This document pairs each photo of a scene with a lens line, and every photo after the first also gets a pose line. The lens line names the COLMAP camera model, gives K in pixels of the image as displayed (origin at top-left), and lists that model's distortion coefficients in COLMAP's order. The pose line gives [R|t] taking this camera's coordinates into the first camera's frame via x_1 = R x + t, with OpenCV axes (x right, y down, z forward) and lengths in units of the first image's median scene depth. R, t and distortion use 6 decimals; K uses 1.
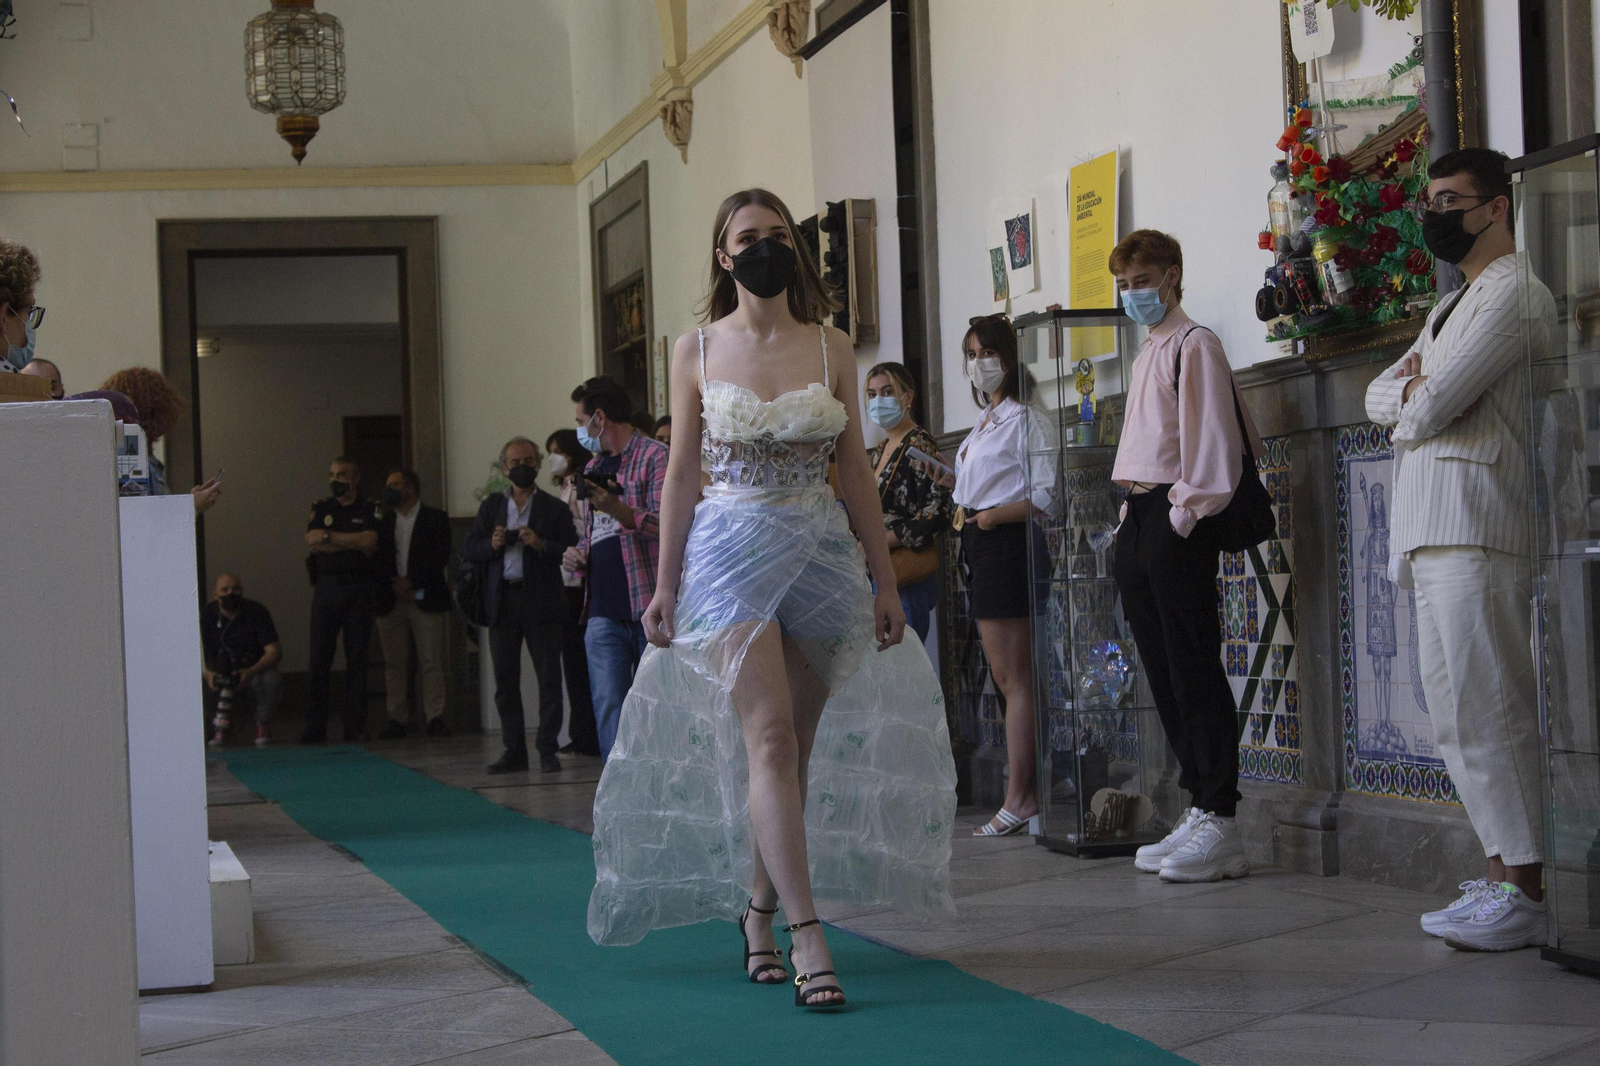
lens RADIAL K [[3357.0, 0, 805.7], [0, 3357.0, 532.7], [0, 0, 1]] dist [0.026276, 0.149571]
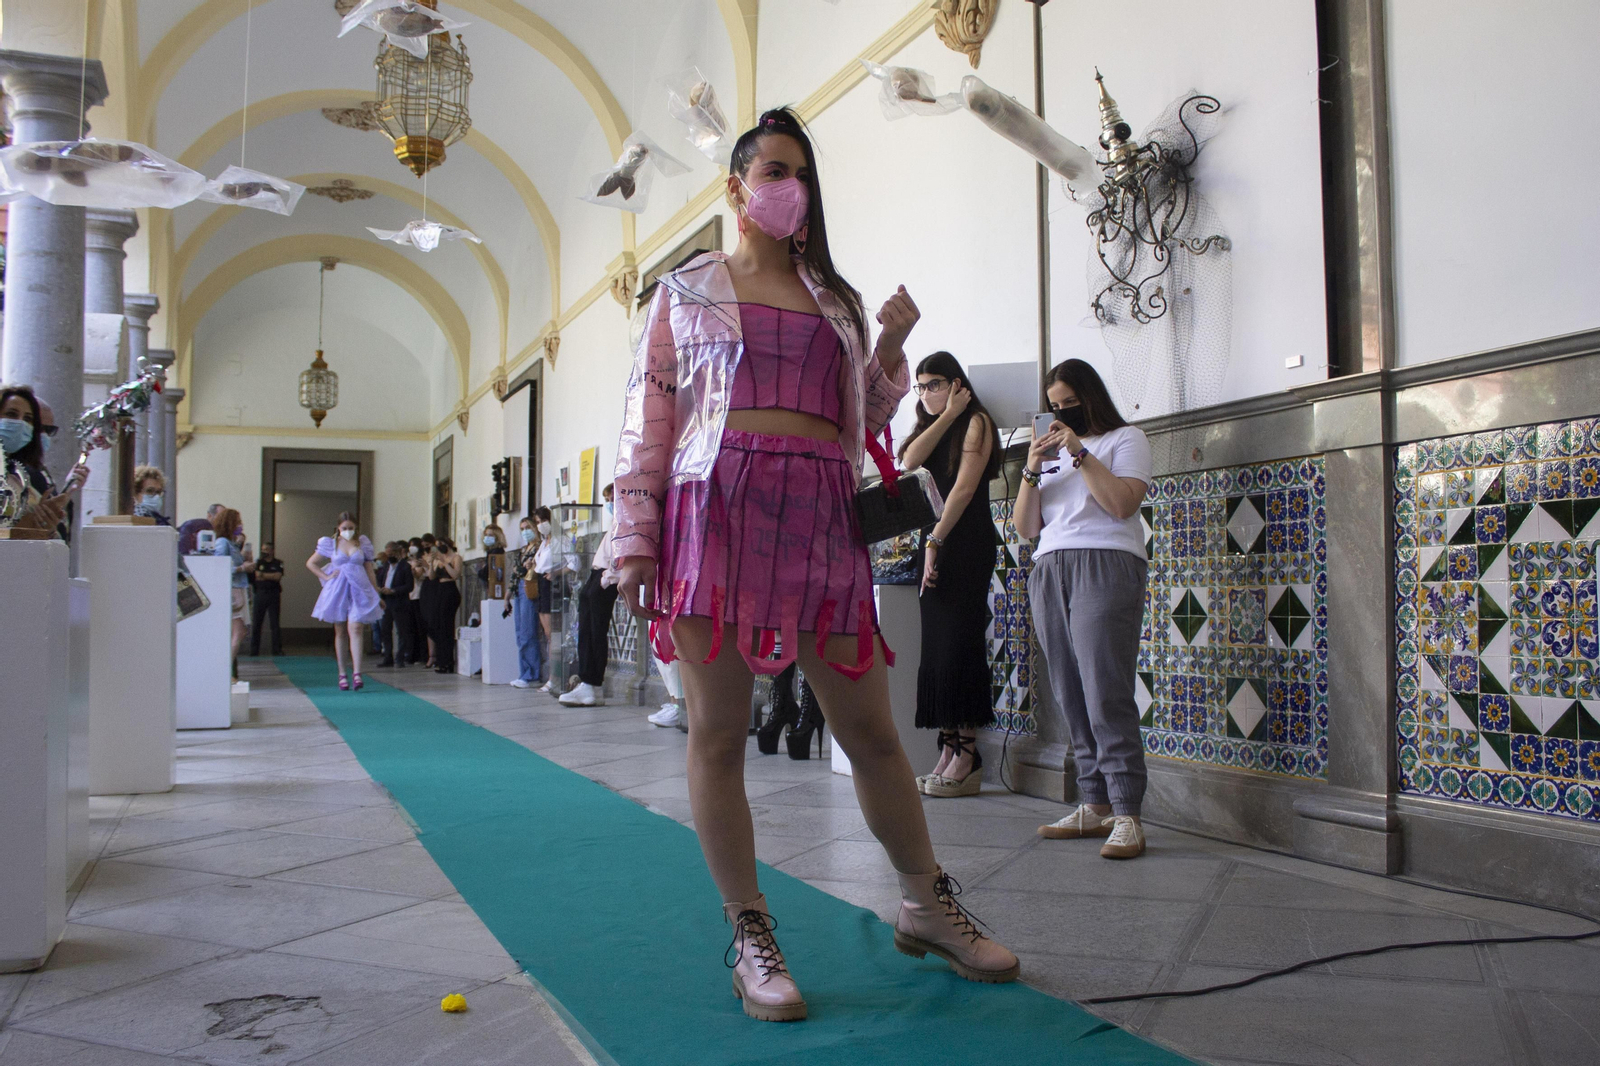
lens RADIAL K [[1384.0, 0, 800.0], [0, 1384.0, 533.0], [0, 0, 1]] dist [-0.162623, 0.147438]
pose [[0.983790, 0.044915, 0.173610, 0.052139], [-0.038063, 0.998367, -0.042598, -0.000166], [-0.175239, 0.035299, 0.983893, -0.120312]]
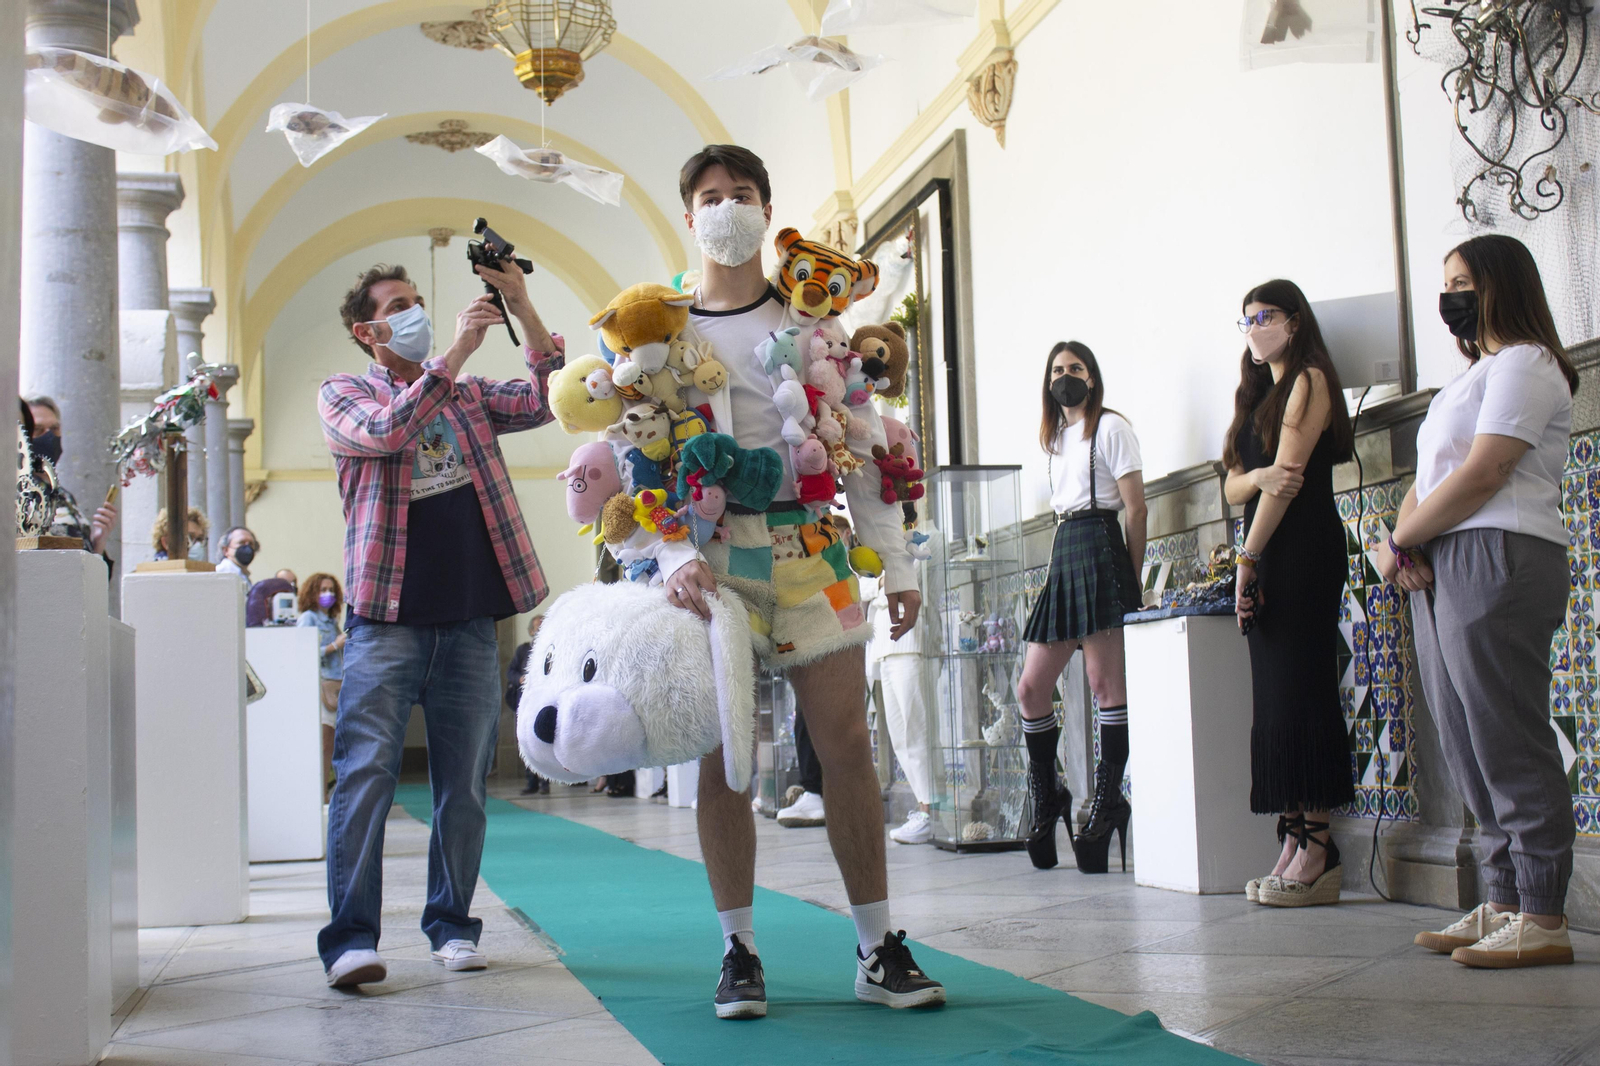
lens RADIAL K [[2006.9, 0, 795.7], [0, 2006.9, 522.2], [0, 0, 1]] dist [-0.082767, 0.107872]
pose [[0.999946, 0.008175, 0.006486, 0.061419], [-0.007624, 0.996687, -0.080974, 0.012589], [-0.007126, 0.080920, 0.996695, -0.146942]]
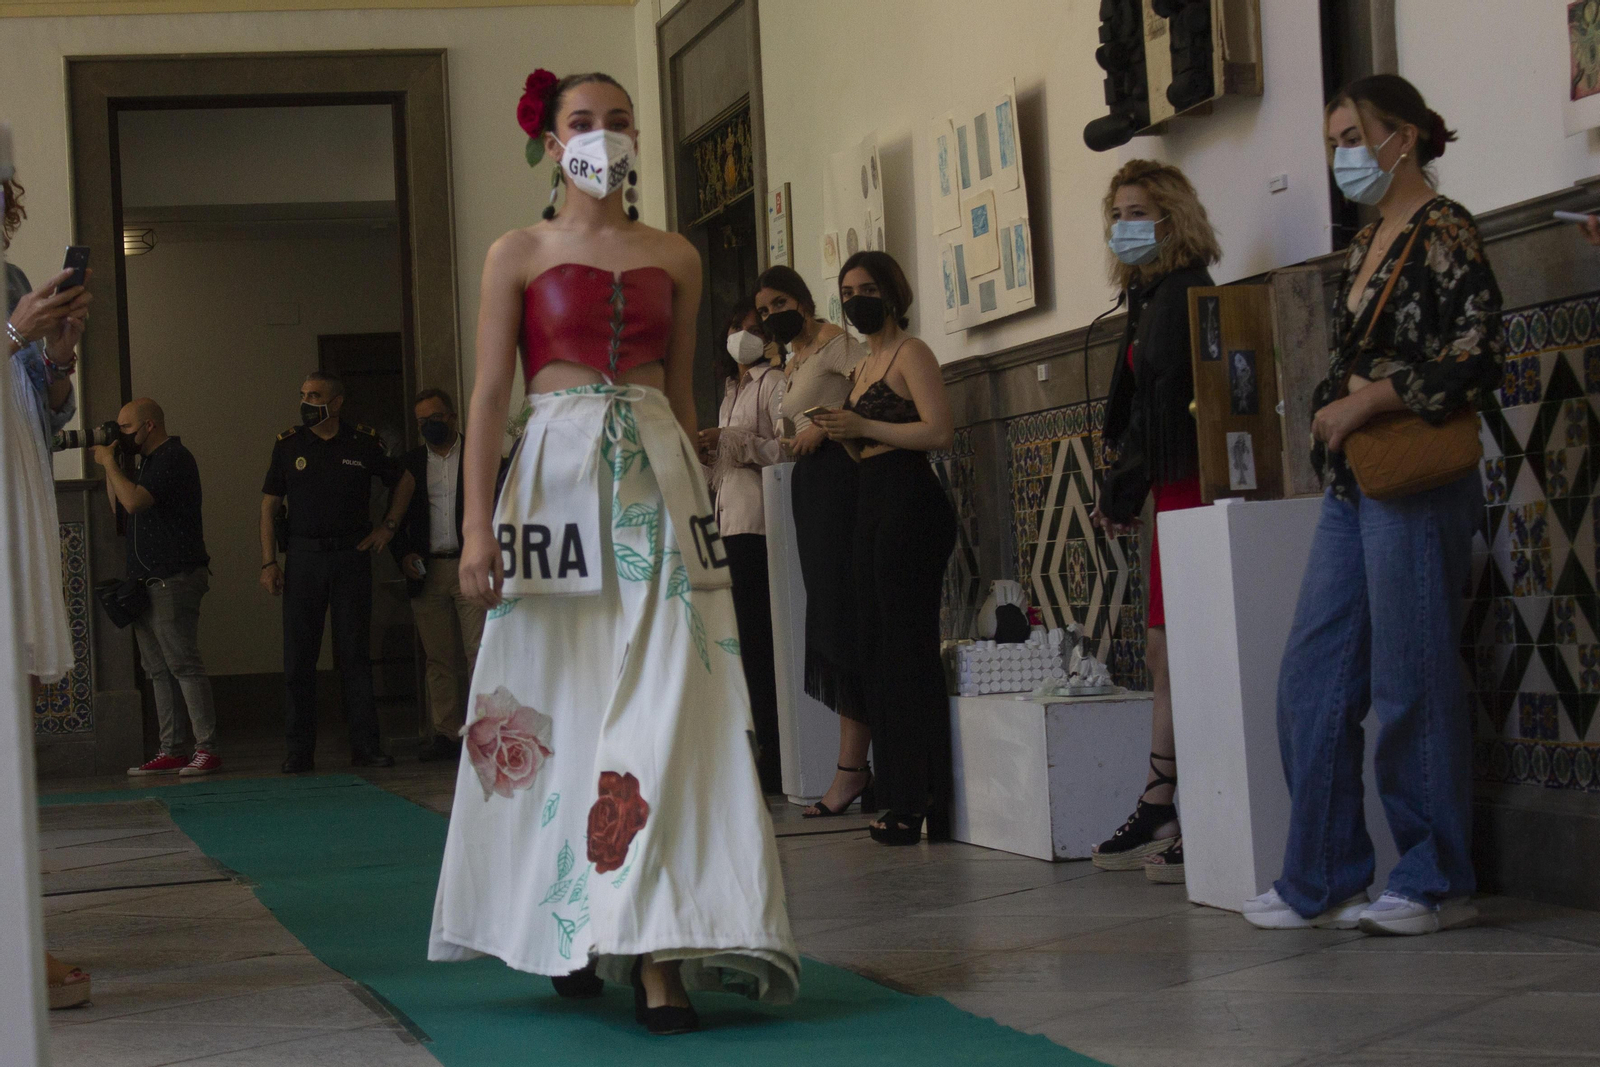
lens RADIAL K [[3452.6, 0, 800.0], [0, 3452.6, 533.5], [0, 0, 1]] dist [-0.028839, -0.478832]
pose [[0.999840, -0.016179, 0.007678, -0.065471], [0.016154, 0.999864, 0.003360, 0.016866], [-0.007732, -0.003235, 0.999965, 0.403631]]
